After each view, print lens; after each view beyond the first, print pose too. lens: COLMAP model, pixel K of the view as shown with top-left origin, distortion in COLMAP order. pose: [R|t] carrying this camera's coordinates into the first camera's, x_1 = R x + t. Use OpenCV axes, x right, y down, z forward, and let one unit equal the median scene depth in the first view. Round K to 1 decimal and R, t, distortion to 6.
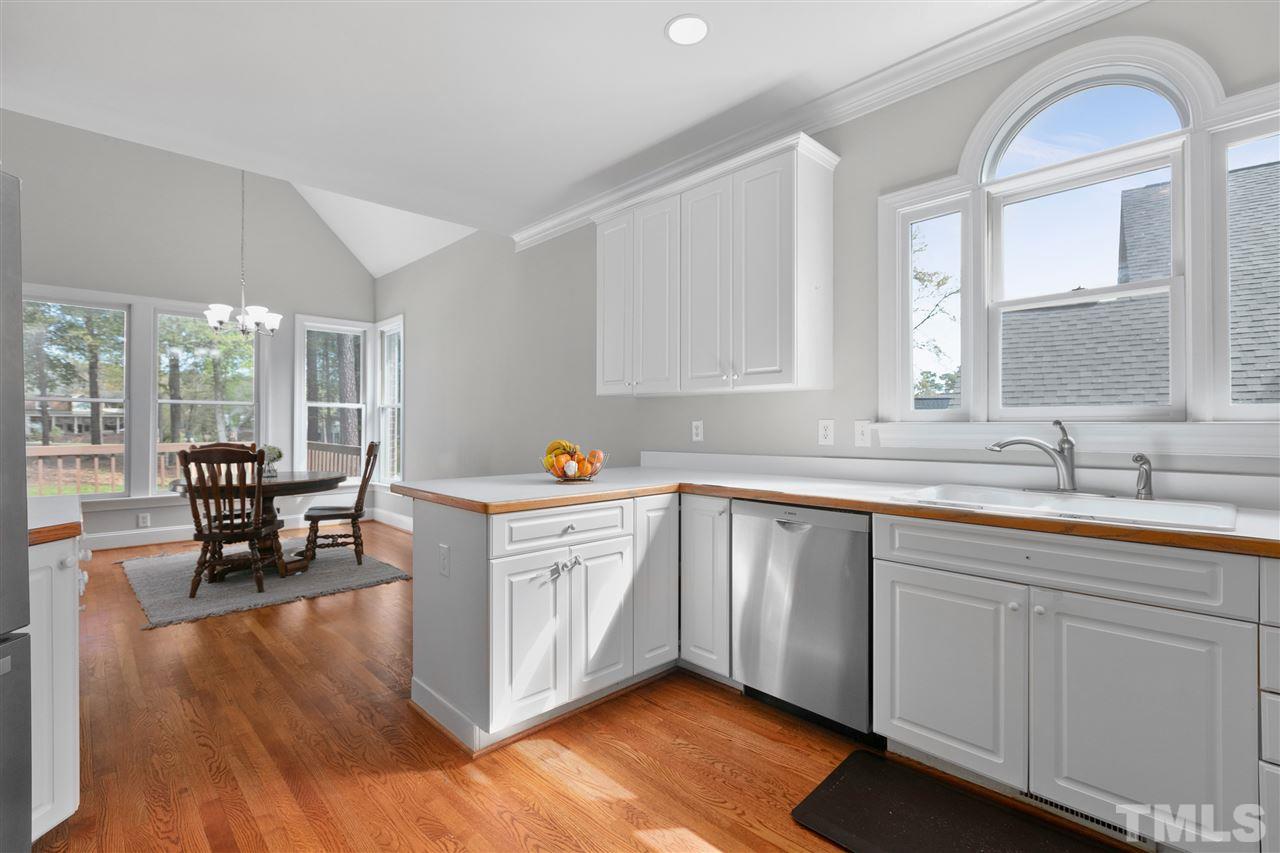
lens RADIAL K [[577.2, 0, 640.0], [0, 577.2, 426.5], [0, 0, 1]] dist [0.002387, 0.000633]
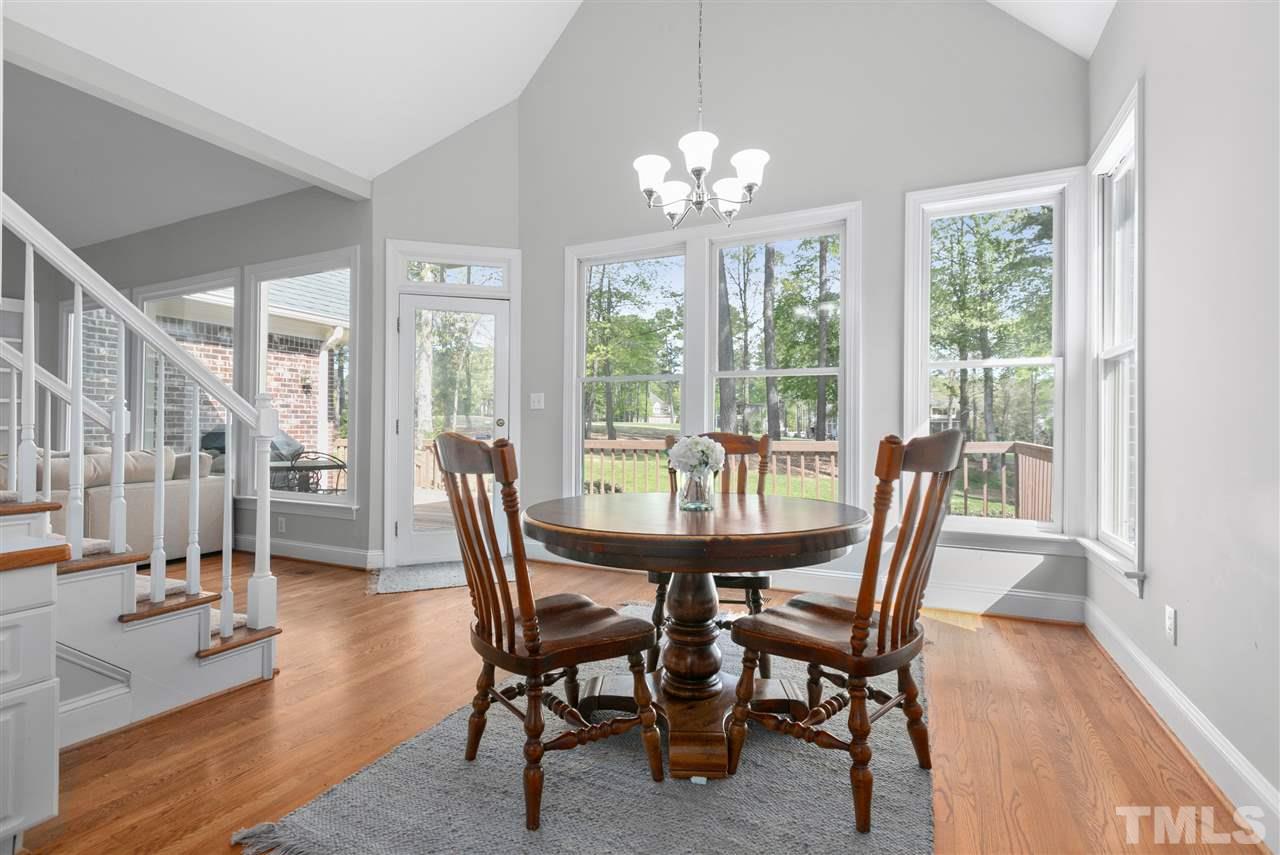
lens RADIAL K [[577.2, 0, 640.0], [0, 577.2, 427.5], [0, 0, 1]] dist [0.002387, 0.000633]
pose [[0.326522, -0.003645, -0.945183, -0.164194], [-0.000771, 0.999991, -0.004123, 0.017486], [0.945189, 0.002075, 0.326516, 0.558009]]
